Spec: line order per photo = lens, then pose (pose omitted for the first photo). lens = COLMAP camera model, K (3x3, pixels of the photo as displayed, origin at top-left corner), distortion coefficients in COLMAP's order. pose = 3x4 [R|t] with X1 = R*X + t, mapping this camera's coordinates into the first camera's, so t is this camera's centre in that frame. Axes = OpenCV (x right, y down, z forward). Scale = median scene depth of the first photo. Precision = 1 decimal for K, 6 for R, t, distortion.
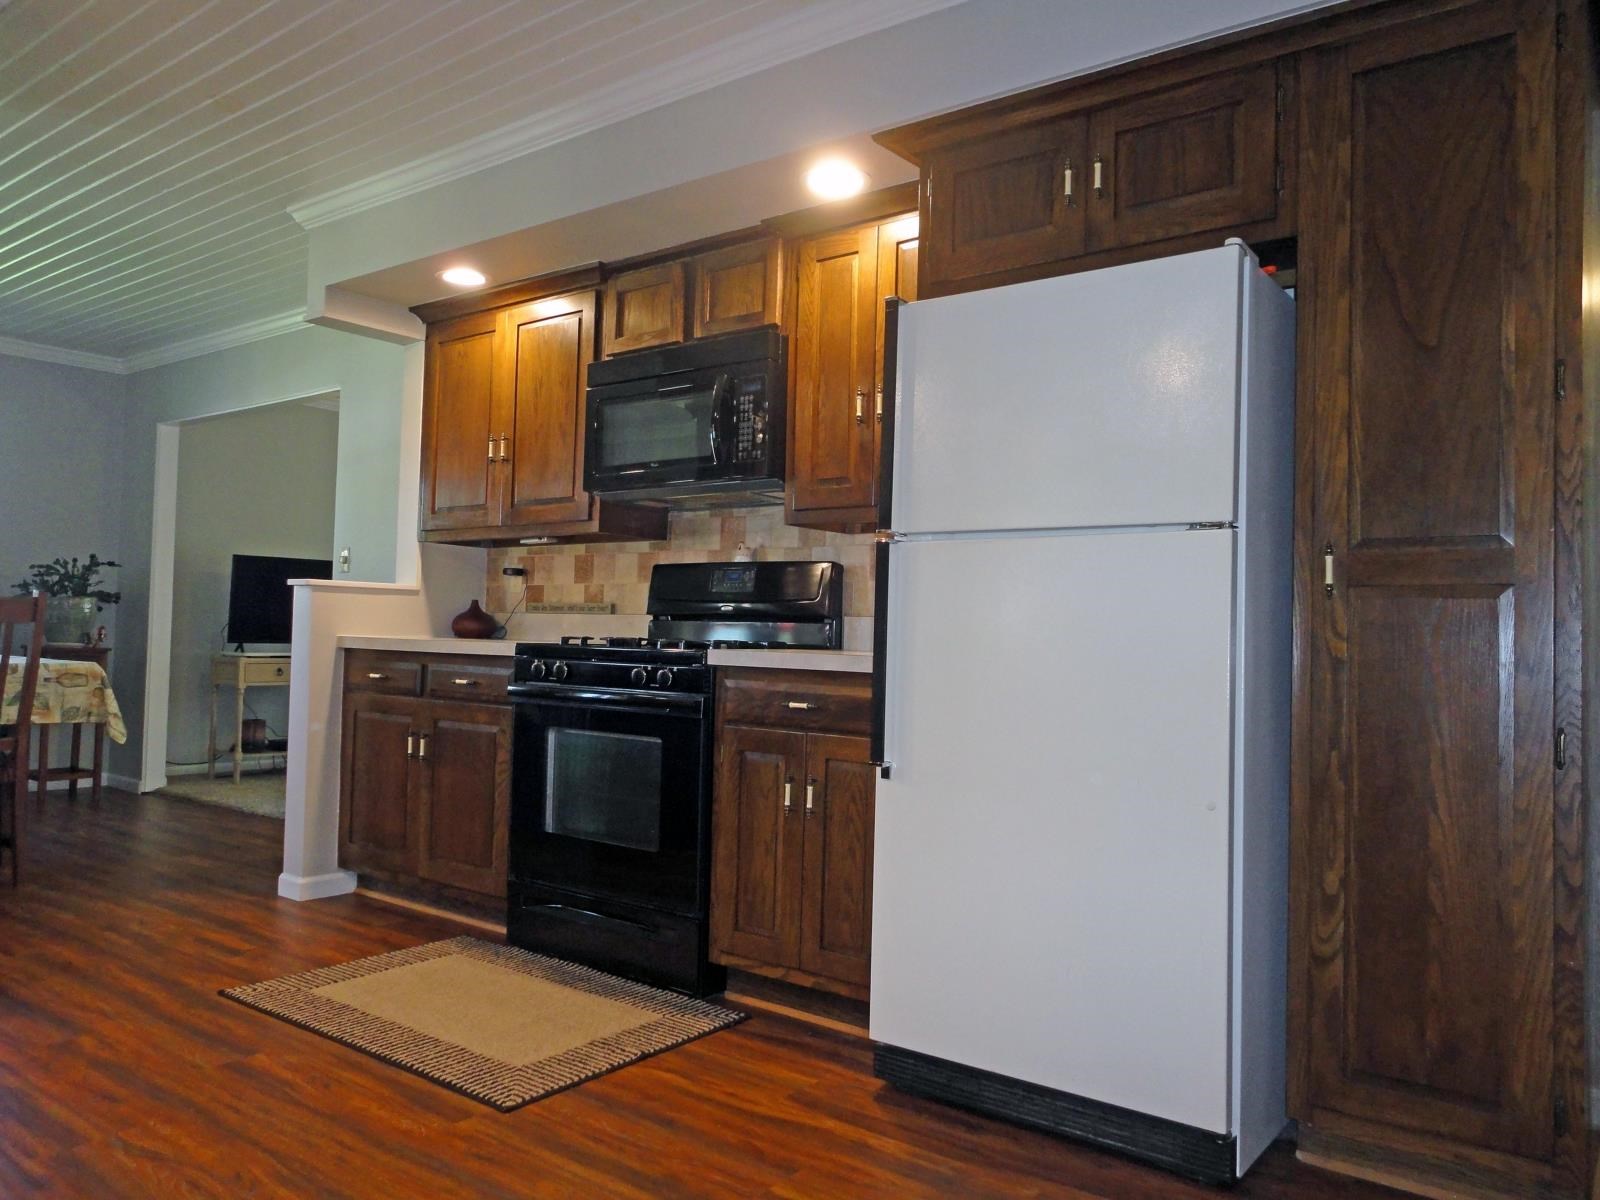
lens RADIAL K [[1169.4, 0, 784.0], [0, 1169.4, 586.4], [0, 0, 1]] dist [-0.000098, 0.001578]
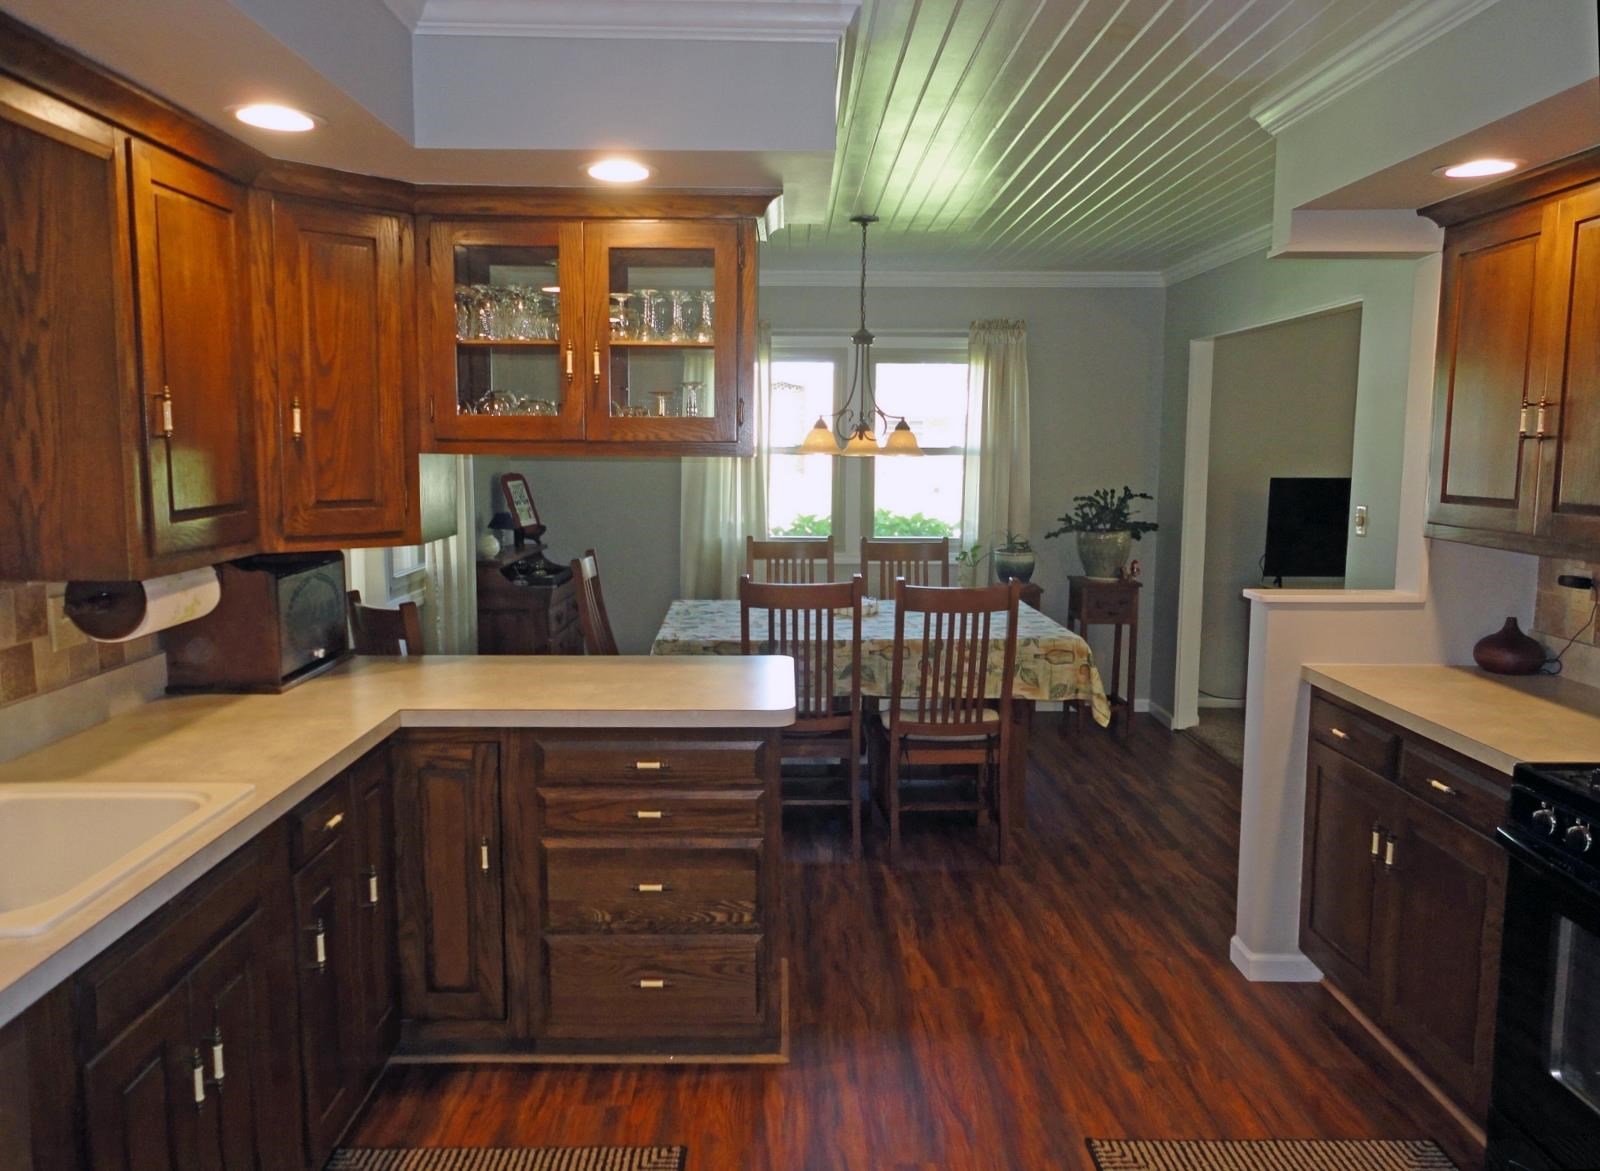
lens RADIAL K [[1169.4, 0, 780.1], [0, 1169.4, 577.3], [0, 0, 1]] dist [-0.000098, 0.001578]
pose [[0.609722, 0.066117, -0.789853, 0.022626], [0.048931, 0.991474, 0.120767, -0.128307], [0.791103, -0.112282, 0.601289, 0.252136]]
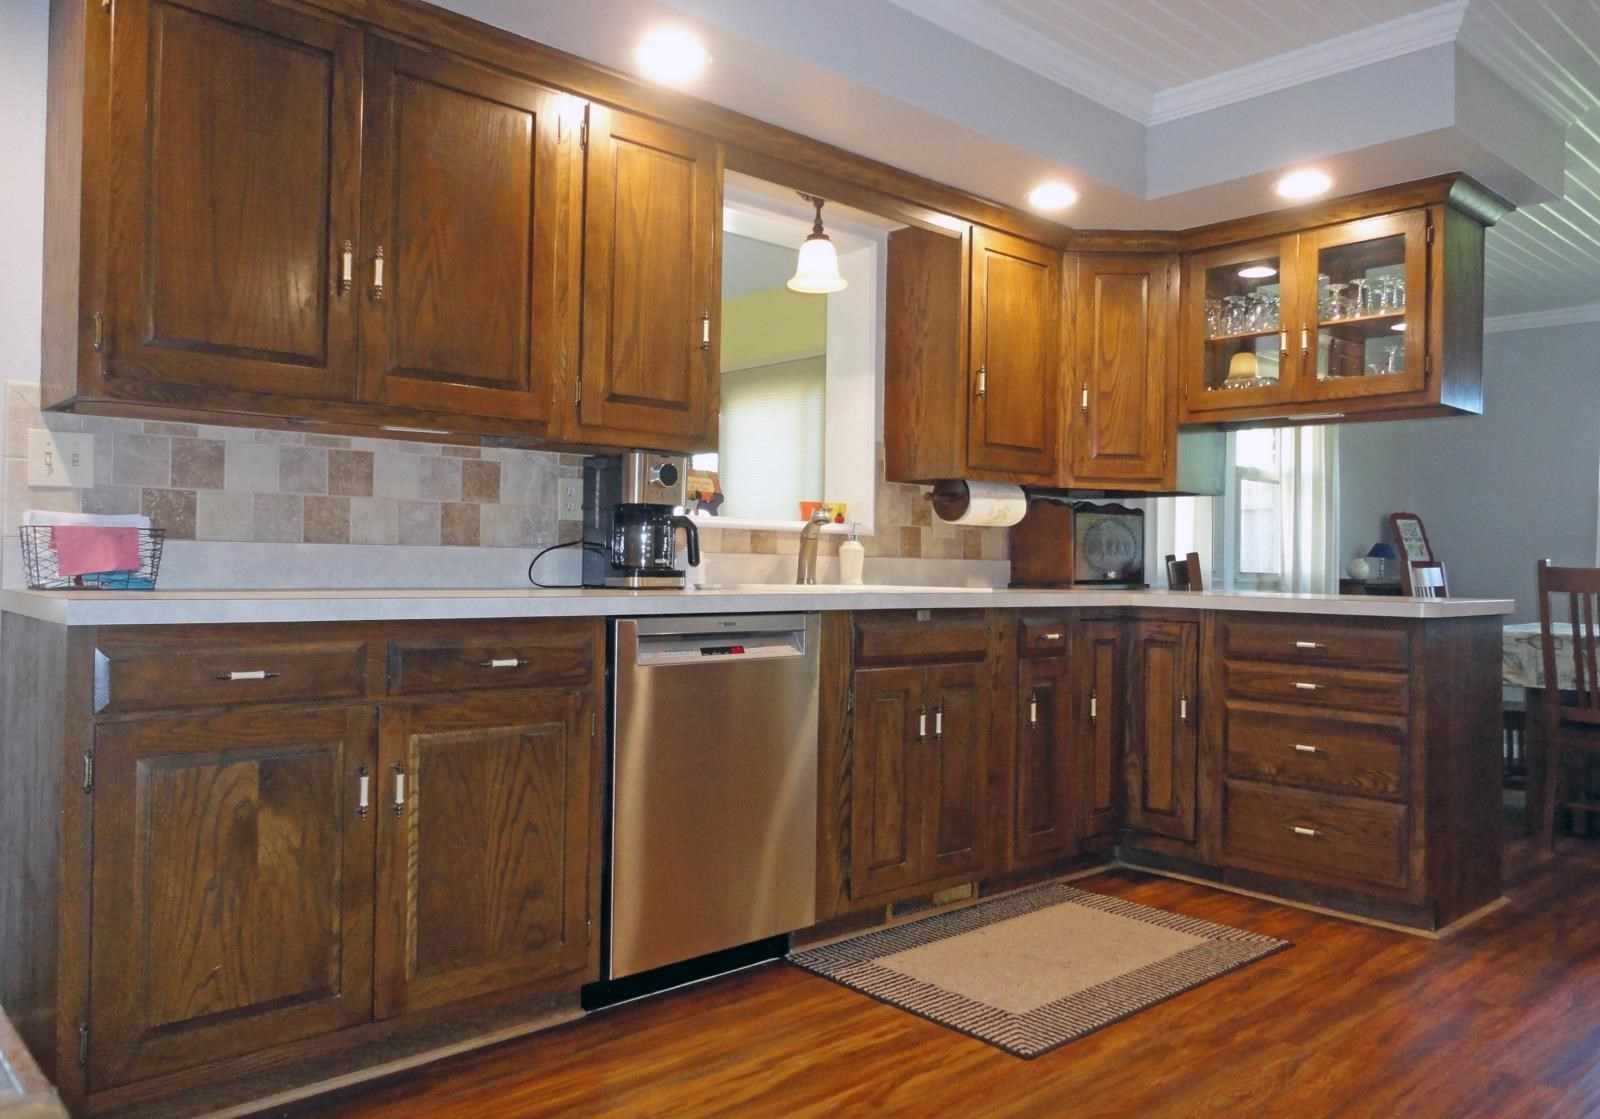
lens RADIAL K [[1145.4, 0, 791.5], [0, 1145.4, 549.9], [0, 0, 1]] dist [-0.033822, 0.012794]
pose [[-0.188767, -0.040165, -0.981200, 0.308662], [0.023511, 0.998692, -0.045404, 0.014121], [0.981740, -0.031639, -0.187576, 0.376647]]
